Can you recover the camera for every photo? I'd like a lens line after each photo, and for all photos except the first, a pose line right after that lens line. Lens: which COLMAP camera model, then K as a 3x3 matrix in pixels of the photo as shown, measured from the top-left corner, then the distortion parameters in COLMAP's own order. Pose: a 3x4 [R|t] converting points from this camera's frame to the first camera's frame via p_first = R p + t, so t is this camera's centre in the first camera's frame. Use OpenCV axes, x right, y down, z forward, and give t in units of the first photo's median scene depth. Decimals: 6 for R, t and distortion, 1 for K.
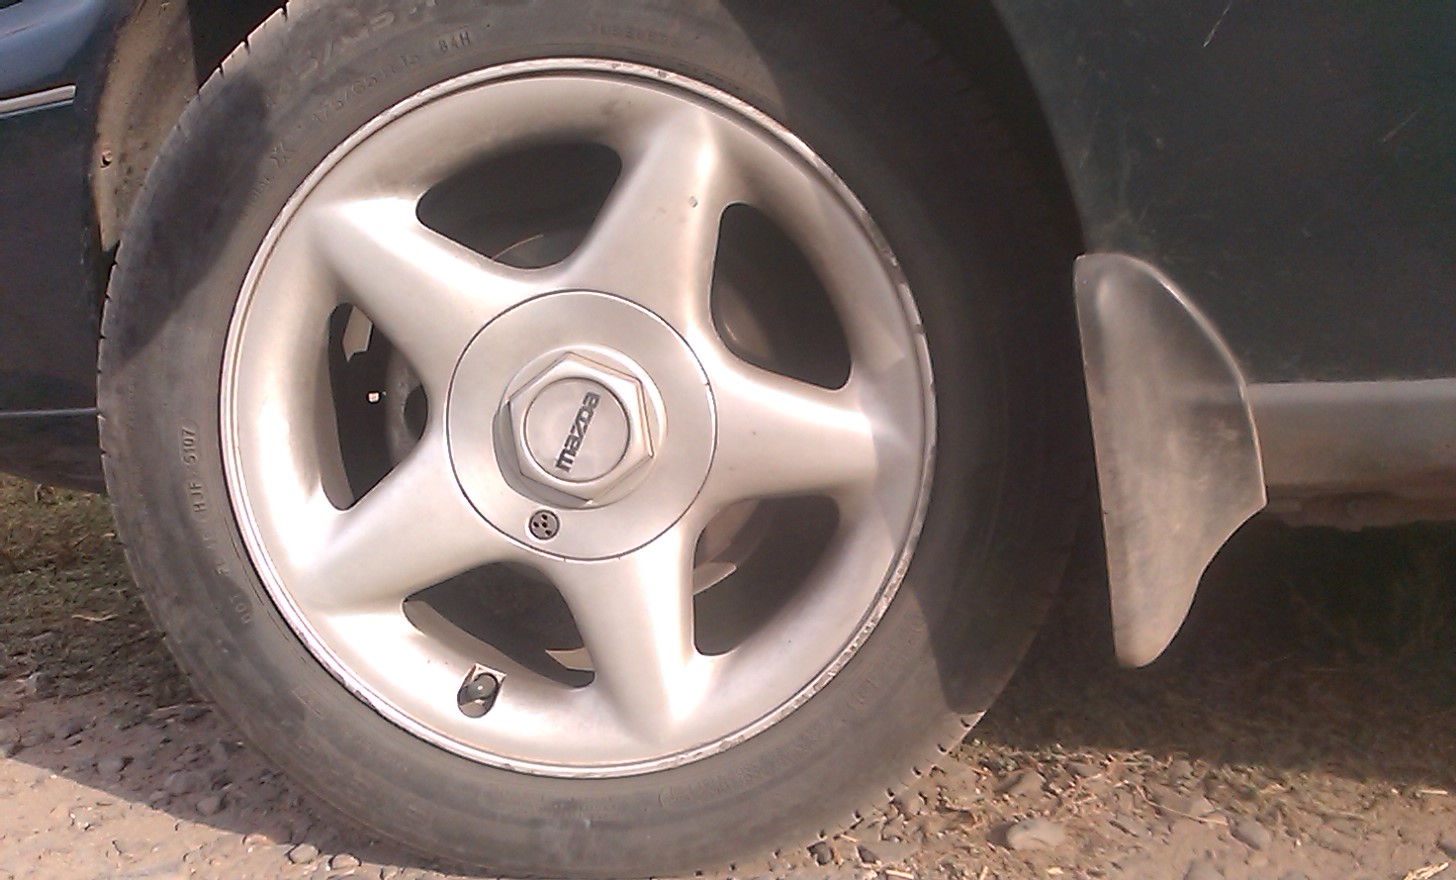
lens RADIAL K [[1375.2, 0, 776.1], [0, 1375.2, 439.6], [0, 0, 1]] dist [-0.022984, 0.025614]
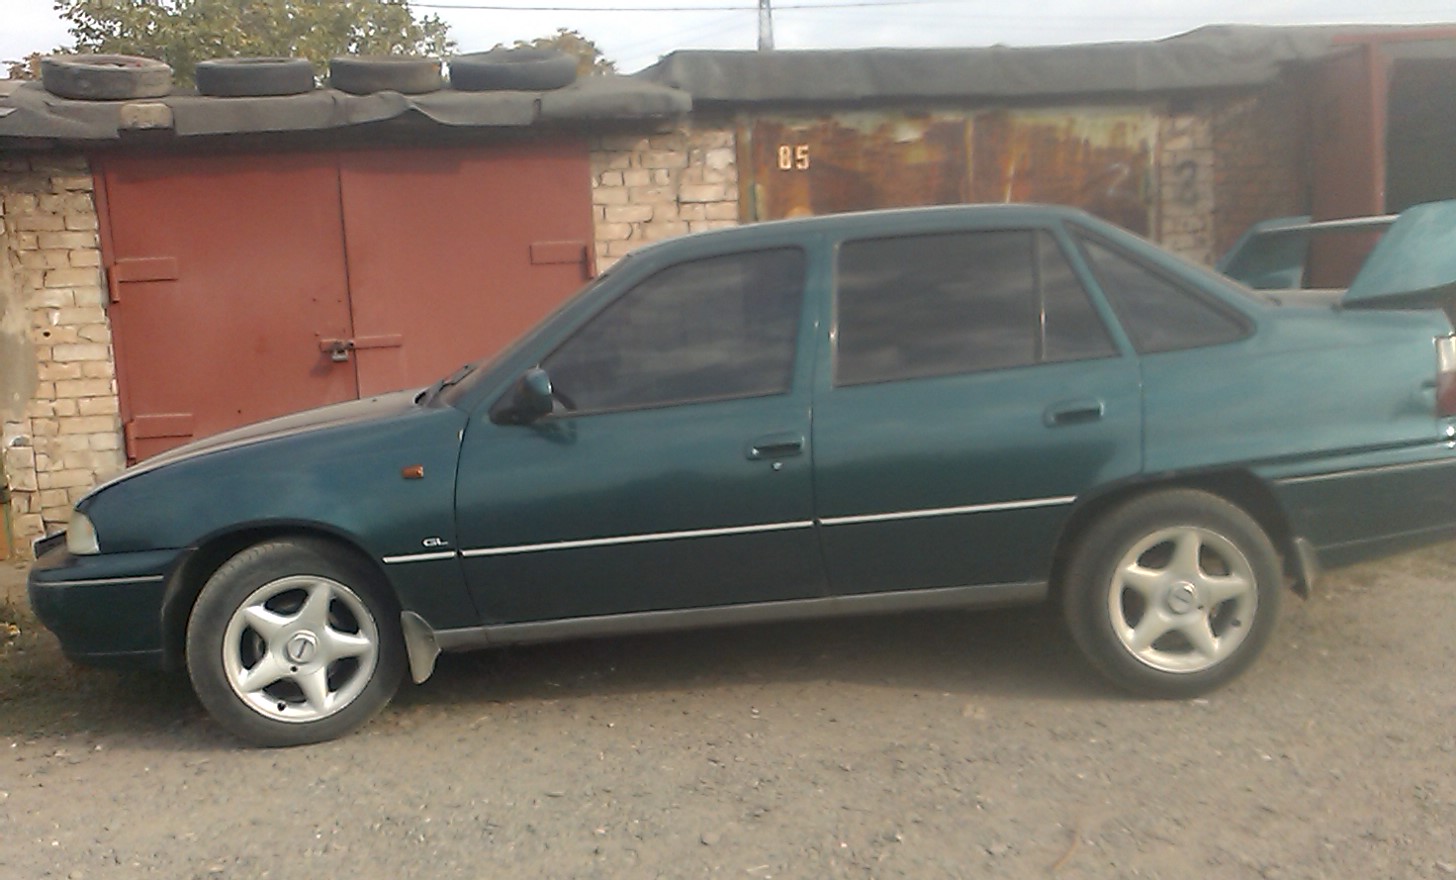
lens RADIAL K [[1375.2, 0, 776.1], [0, 1375.2, 439.6], [0, 0, 1]] dist [-0.022984, 0.025614]
pose [[0.931289, -0.061071, 0.359125, -0.274040], [0.072885, 0.997151, -0.019436, -0.518872], [-0.356915, 0.044275, 0.933087, -4.066774]]
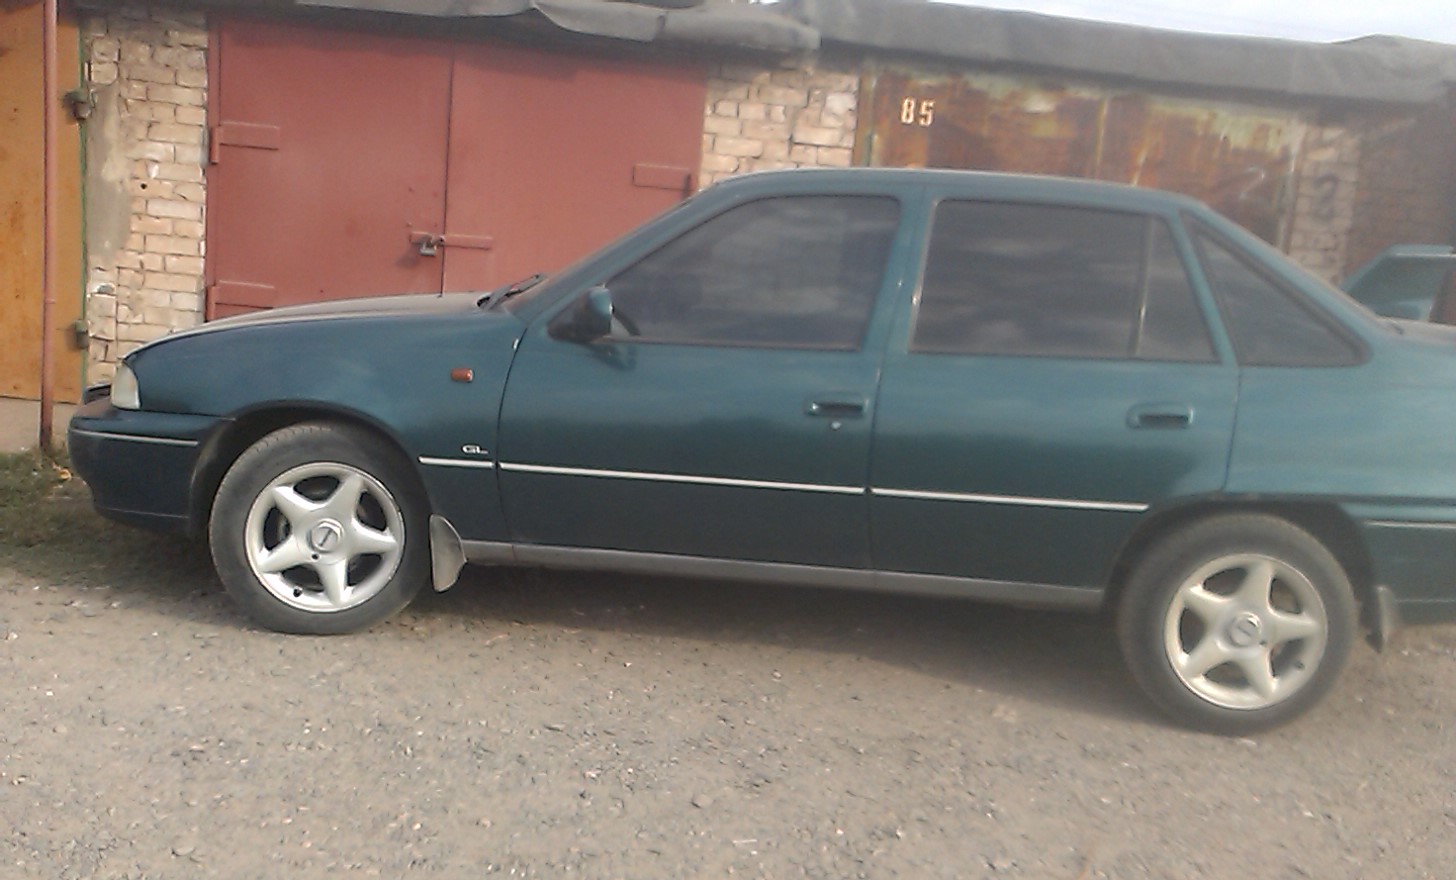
lens RADIAL K [[1375.2, 0, 776.1], [0, 1375.2, 439.6], [0, 0, 1]] dist [-0.022984, 0.025614]
pose [[0.952164, 0.070008, 0.297459, -0.094841], [-0.077293, 0.996927, 0.012782, -0.514058], [-0.295650, -0.035162, 0.954649, -3.869523]]
